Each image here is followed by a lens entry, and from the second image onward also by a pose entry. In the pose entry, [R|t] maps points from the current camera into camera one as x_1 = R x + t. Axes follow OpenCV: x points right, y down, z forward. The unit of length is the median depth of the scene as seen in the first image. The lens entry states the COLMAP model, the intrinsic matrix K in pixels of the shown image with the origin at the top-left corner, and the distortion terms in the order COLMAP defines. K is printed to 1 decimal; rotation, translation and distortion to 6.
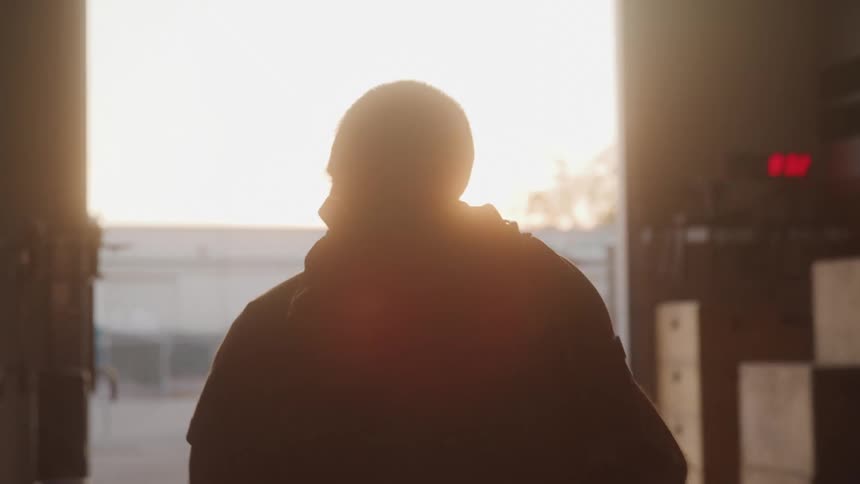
lens RADIAL K [[1365.1, 0, 430.0], [0, 1365.1, 242.0], [0, 0, 1]] dist [0.156656, 0.035715]
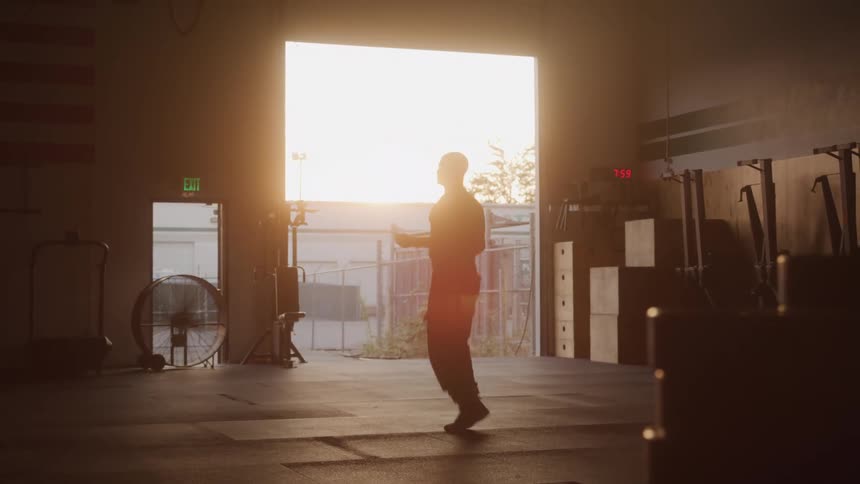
lens RADIAL K [[1365.1, 0, 430.0], [0, 1365.1, 242.0], [0, 0, 1]] dist [0.156656, 0.035715]
pose [[0.998514, 0.010032, 0.053556, -0.127845], [-0.011147, 0.999726, 0.020569, 0.005466], [-0.053335, -0.021135, 0.998353, -1.019615]]
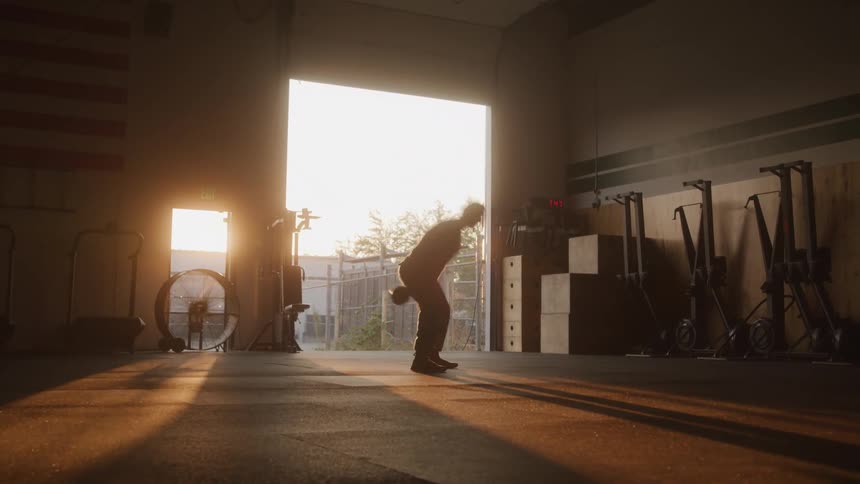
lens RADIAL K [[973.8, 0, 430.0], [0, 973.8, 242.0], [0, 0, 1]] dist [-0.014898, -0.006814]
pose [[0.982284, 0.042199, 0.182585, -0.287791], [-0.035319, 0.998544, -0.040773, 0.096590], [-0.184040, 0.033602, 0.982344, -0.694562]]
